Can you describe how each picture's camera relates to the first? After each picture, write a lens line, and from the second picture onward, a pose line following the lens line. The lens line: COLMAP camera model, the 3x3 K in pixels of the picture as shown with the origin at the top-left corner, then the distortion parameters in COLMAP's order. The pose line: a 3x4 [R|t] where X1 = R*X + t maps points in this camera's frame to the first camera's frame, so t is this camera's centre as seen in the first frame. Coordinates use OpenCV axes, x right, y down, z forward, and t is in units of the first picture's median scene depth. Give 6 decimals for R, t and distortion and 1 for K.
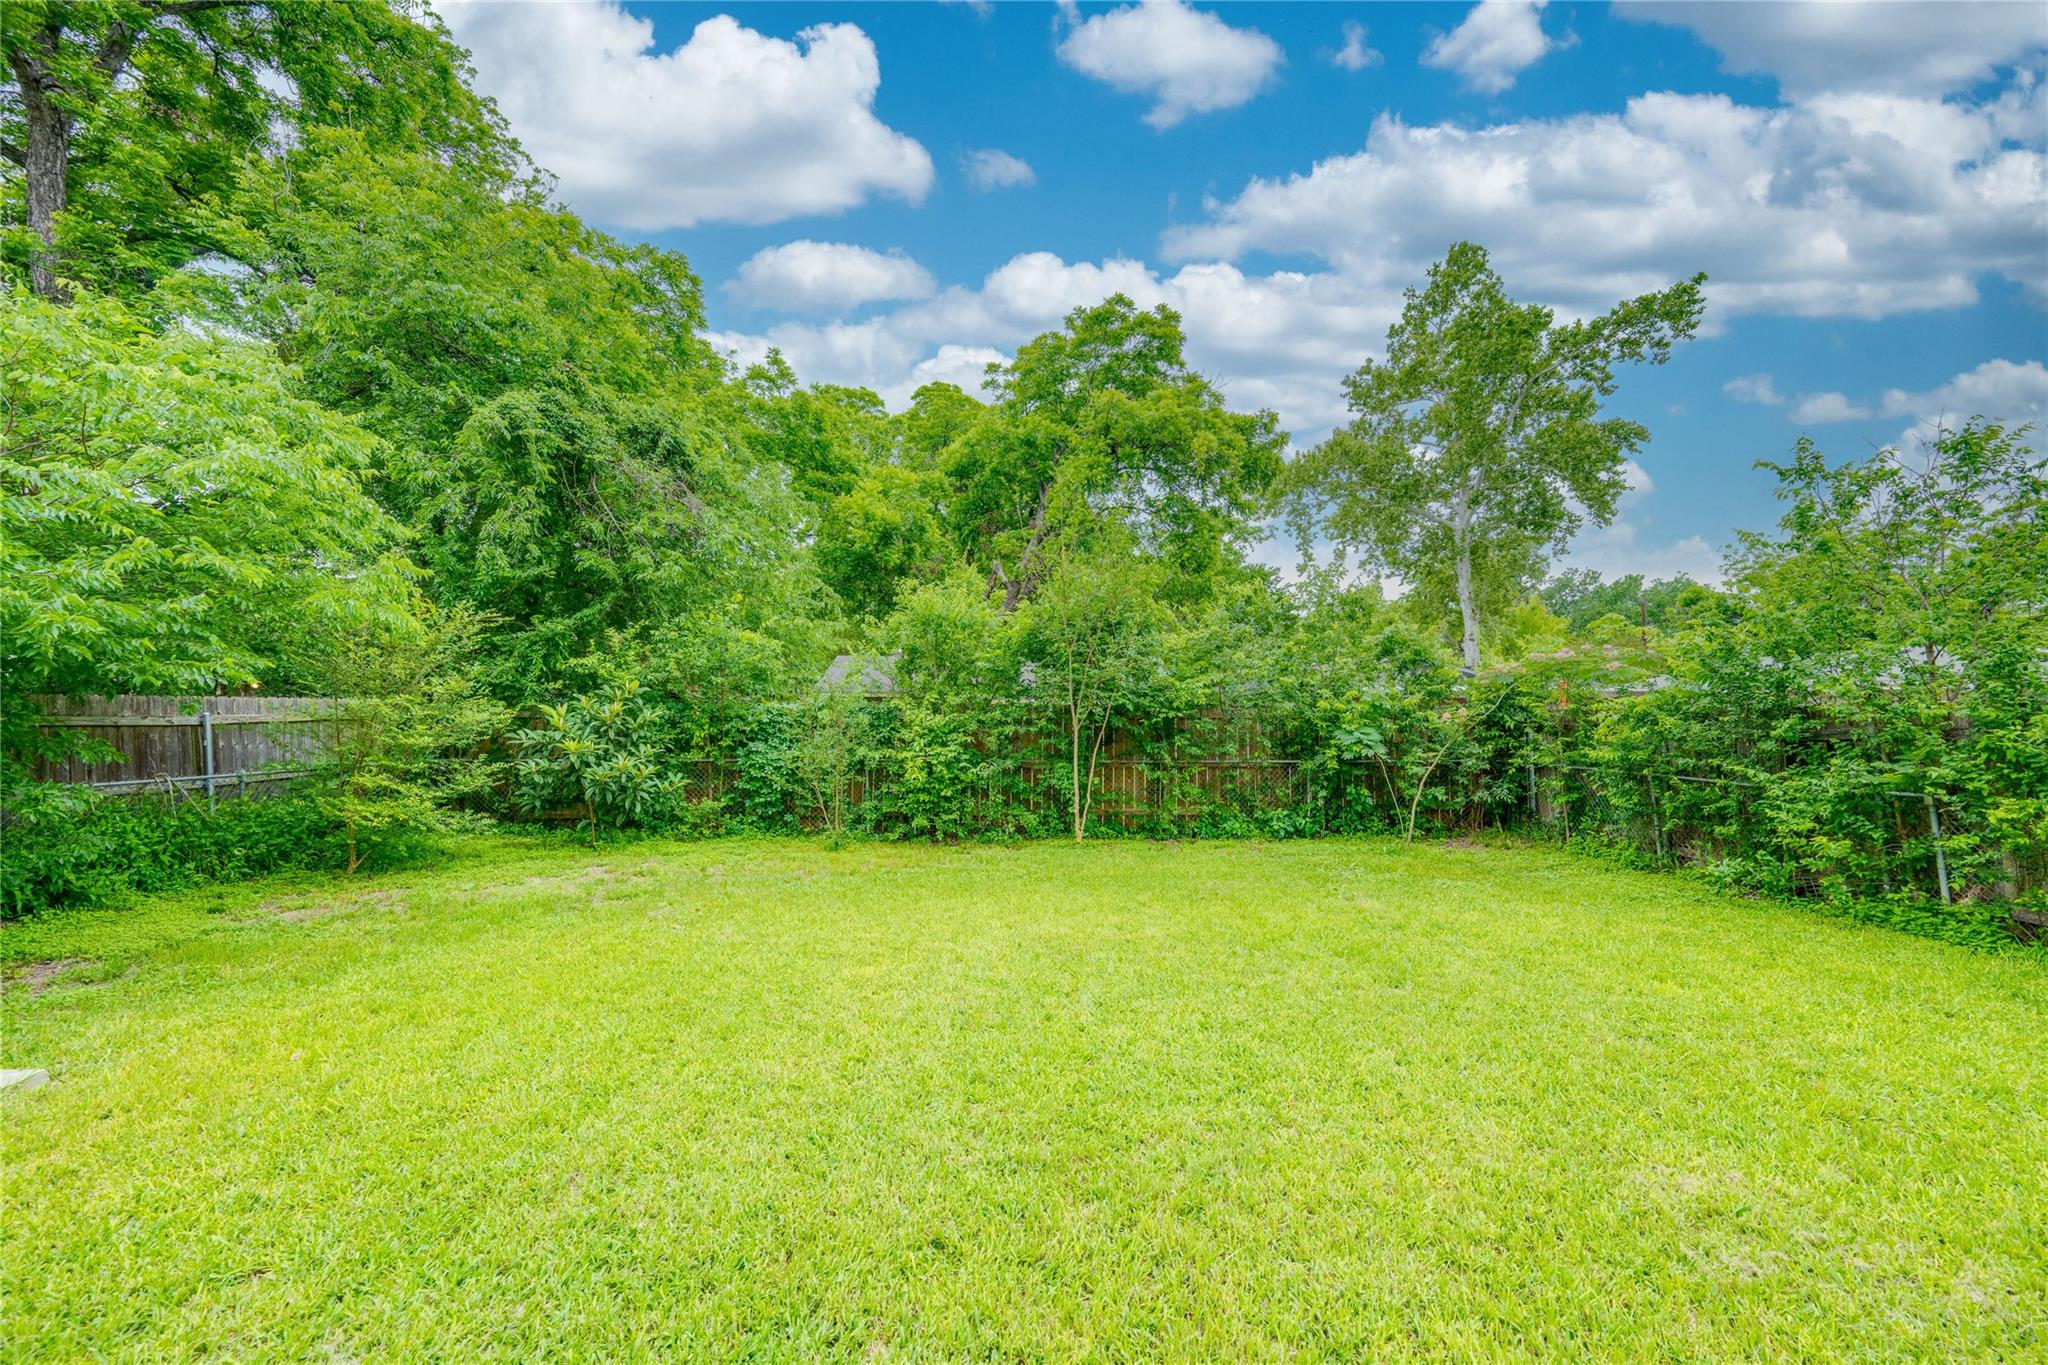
lens RADIAL K [[815.9, 0, 1035.7], [0, 815.9, 692.8], [0, 0, 1]] dist [-0.001368, -0.001479]
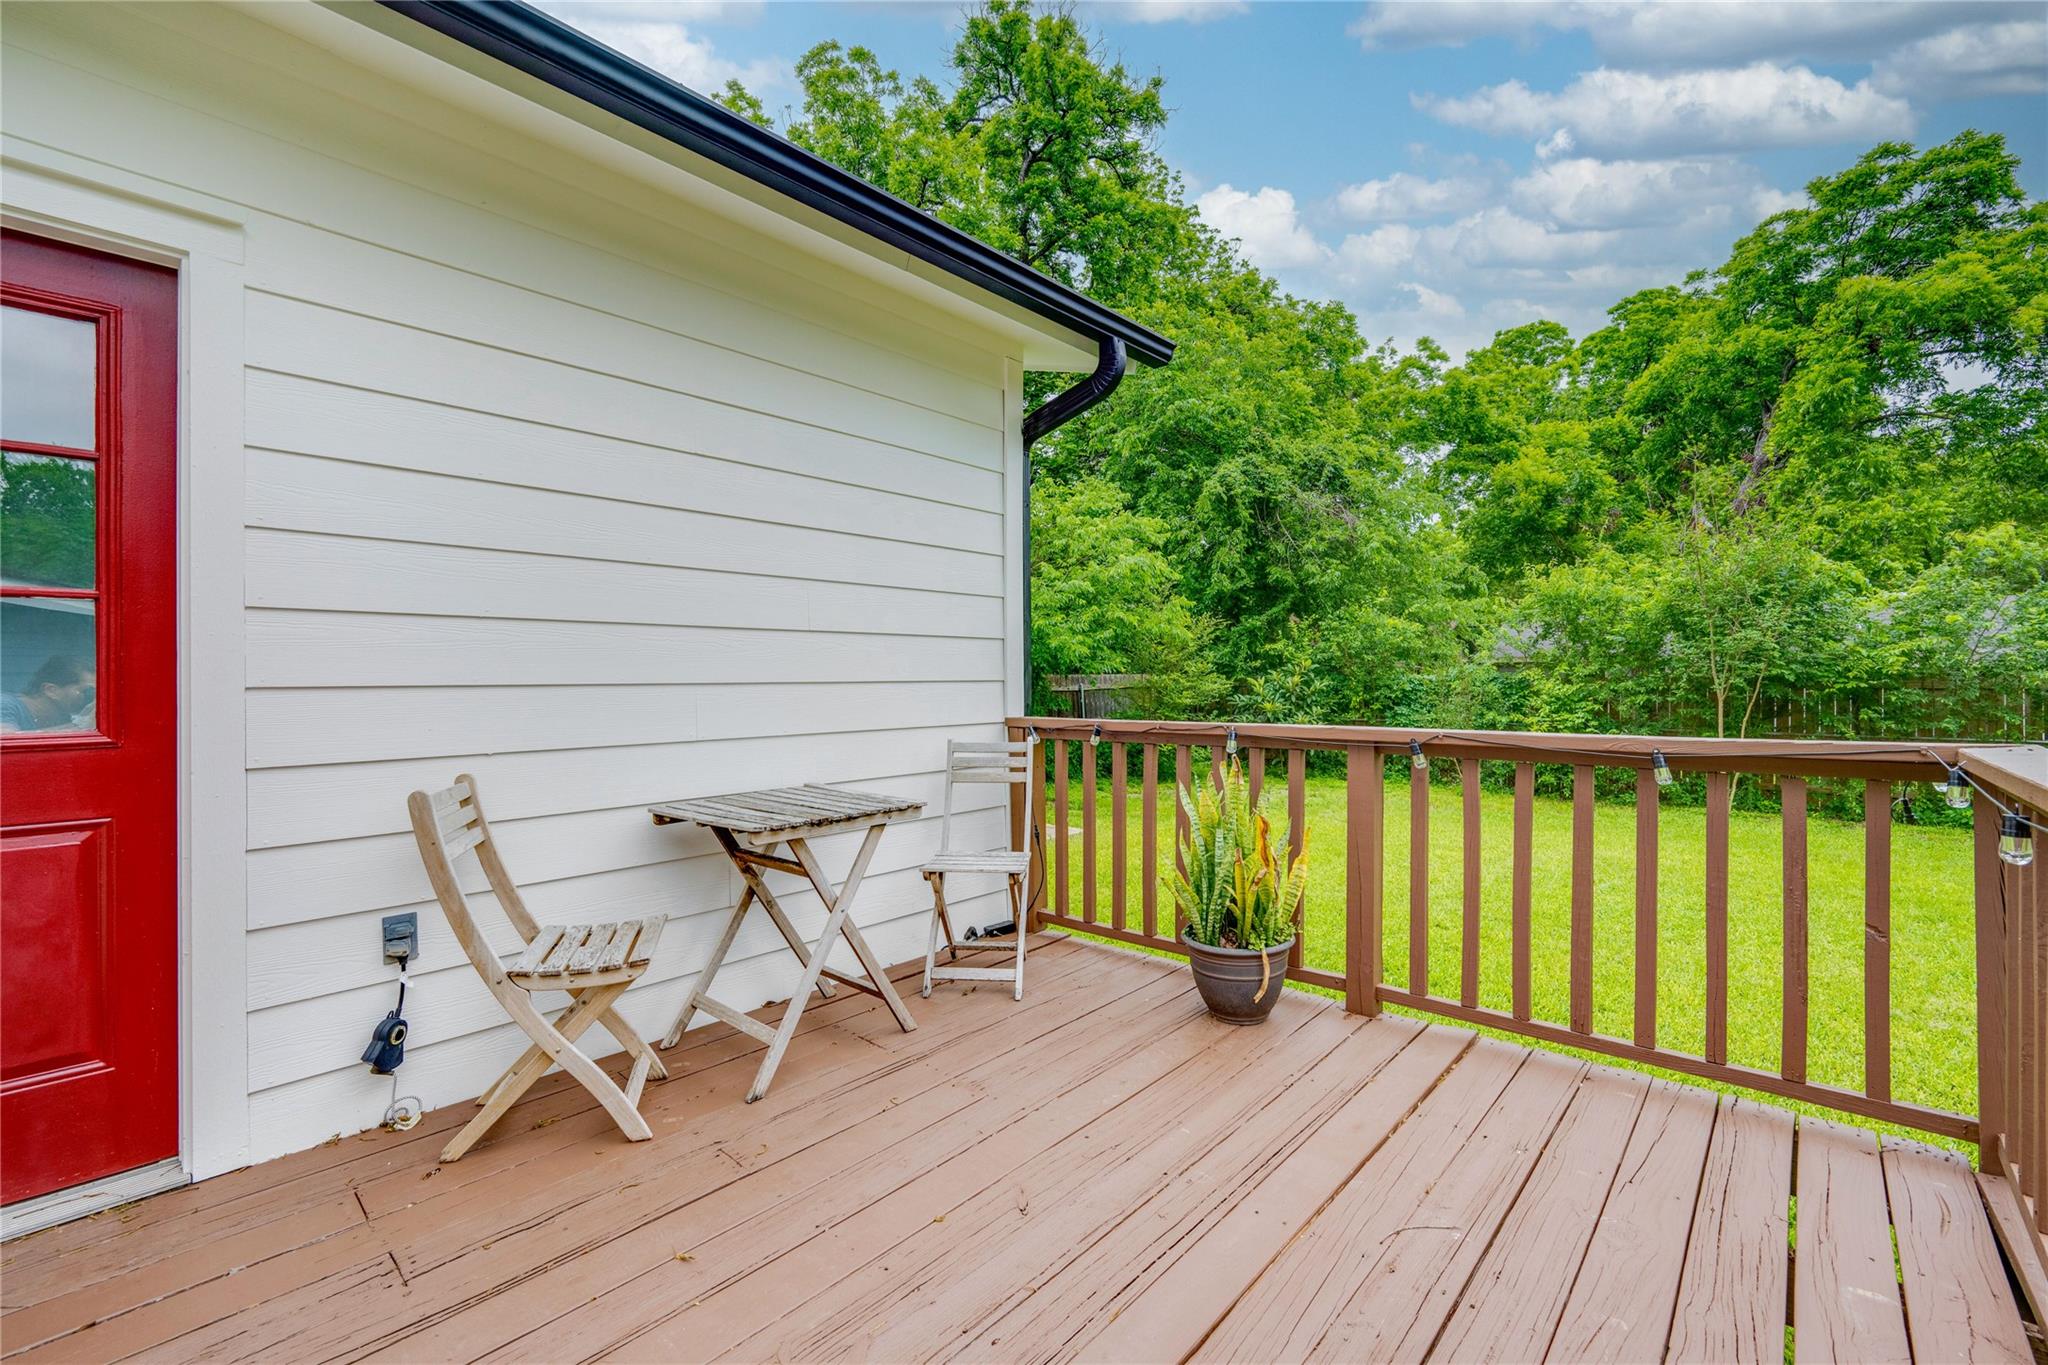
lens RADIAL K [[853.9, 0, 1032.4], [0, 853.9, 674.2], [0, 0, 1]] dist [0.000135, 0.000088]
pose [[0.716363, -0.007218, -0.697691, 0.165186], [0.022382, 0.999670, 0.012639, -0.017323], [0.697369, -0.024670, 0.716288, -0.328185]]
